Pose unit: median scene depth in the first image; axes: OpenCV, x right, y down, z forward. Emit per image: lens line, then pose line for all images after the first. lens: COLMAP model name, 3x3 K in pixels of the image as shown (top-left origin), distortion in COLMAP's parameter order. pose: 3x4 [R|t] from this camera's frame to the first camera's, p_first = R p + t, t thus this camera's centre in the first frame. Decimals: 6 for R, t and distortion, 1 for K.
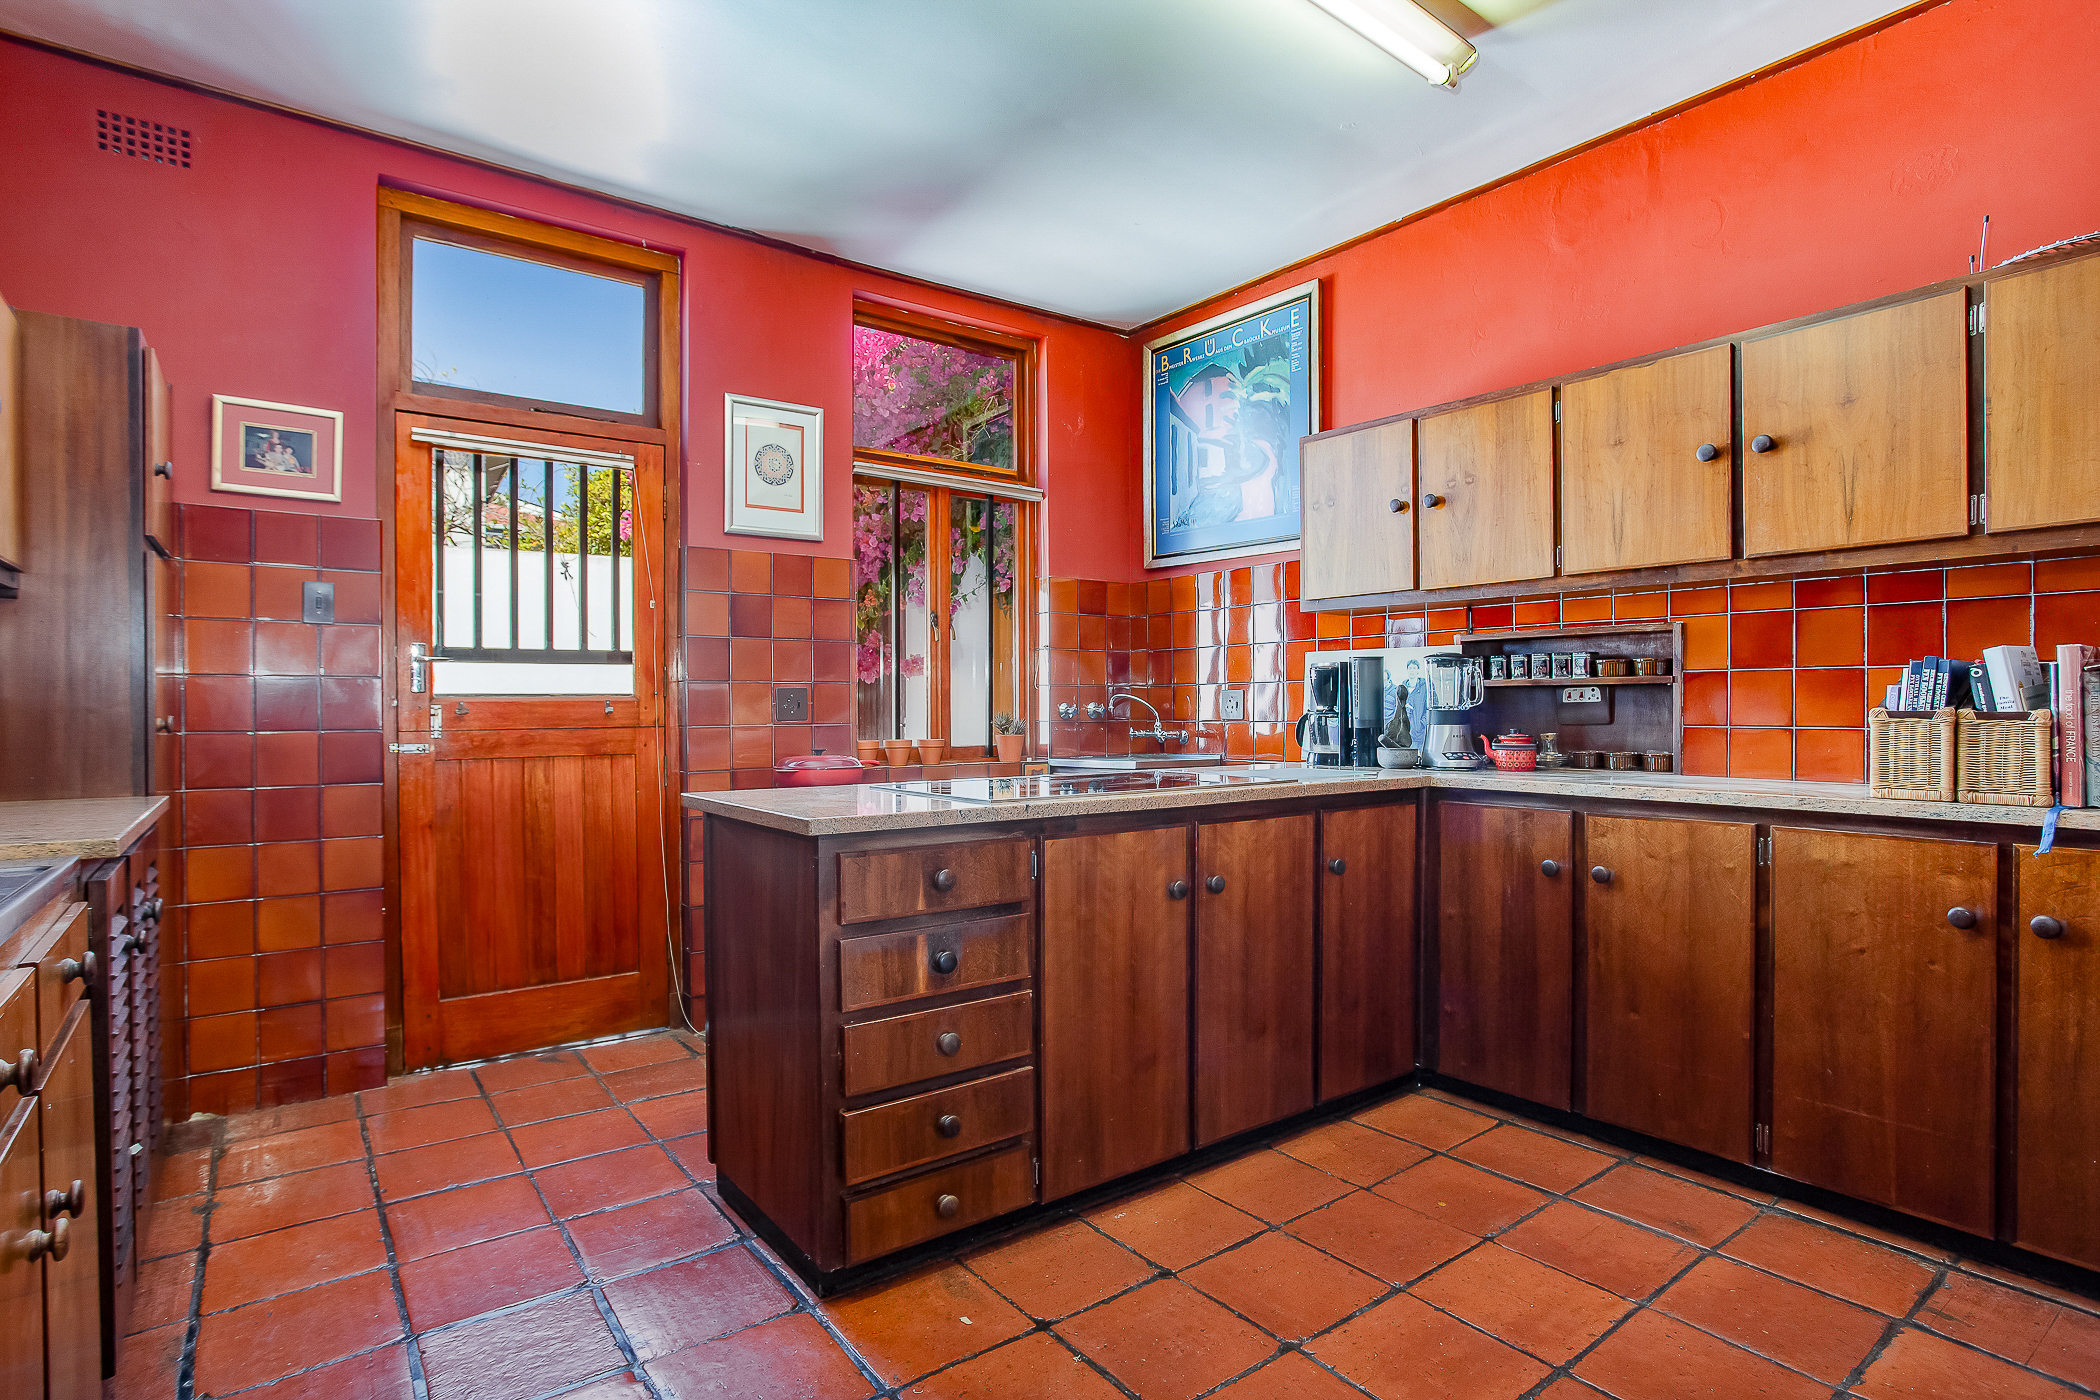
lens RADIAL K [[1071.4, 0, 1040.2], [0, 1071.4, 721.6], [0, 0, 1]] dist [-0.064401, 0.041055]
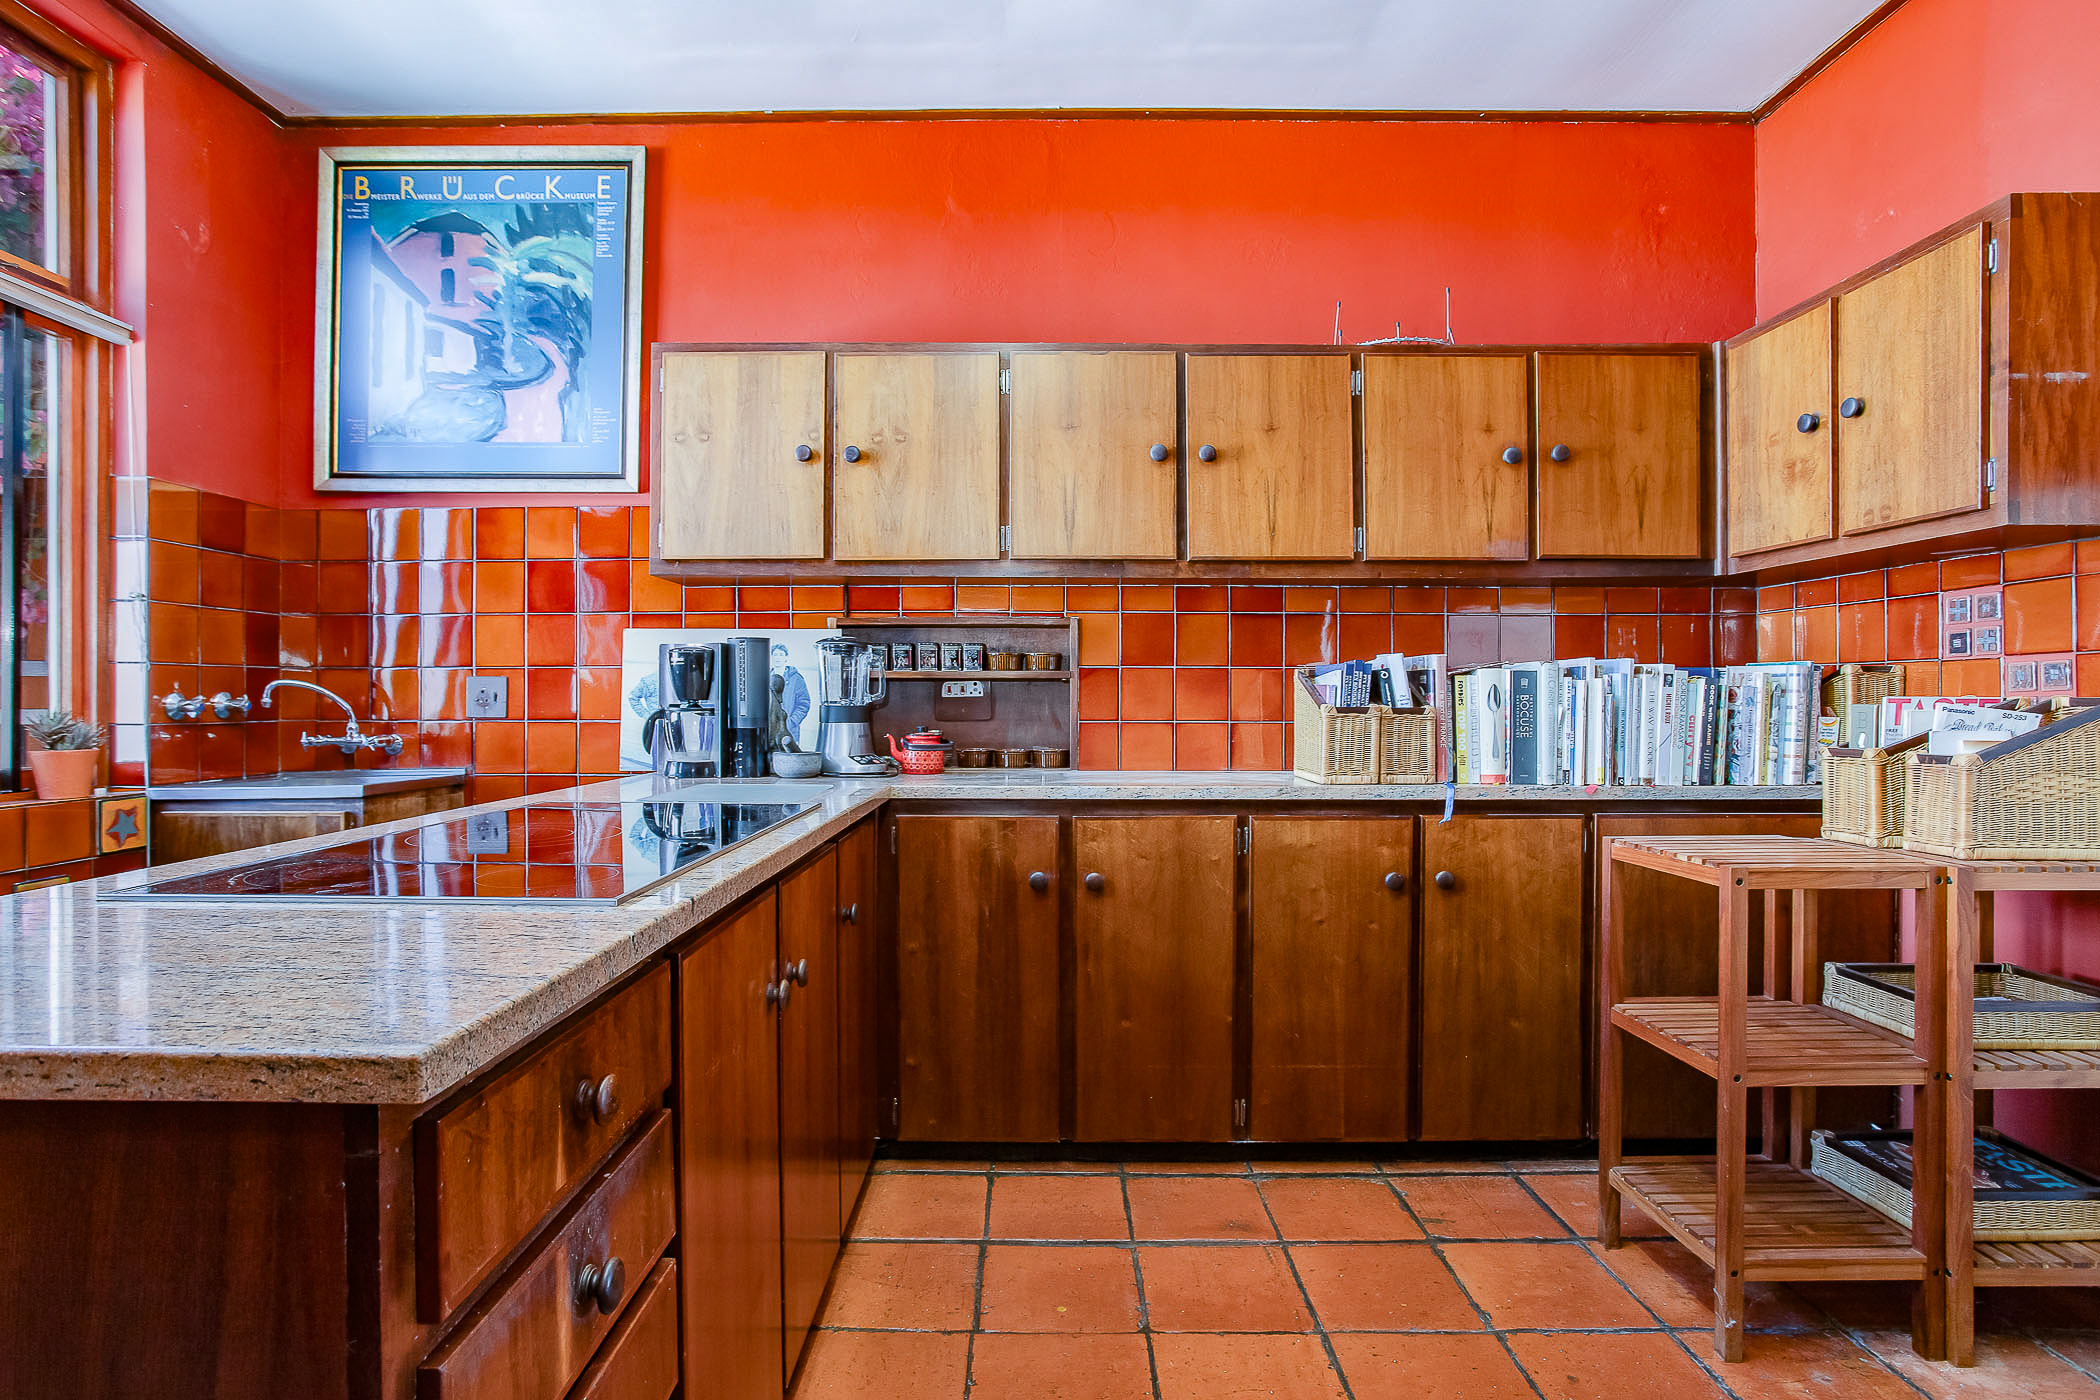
lens RADIAL K [[1054.4, 0, 1043.3], [0, 1054.4, 704.5], [0, 0, 1]] dist [-0.059605, 0.028673]
pose [[0.607454, -0.002507, 0.794351, -0.224854], [0.007811, 0.999966, -0.002817, -0.009560], [-0.794316, 0.007915, 0.607453, 0.439213]]
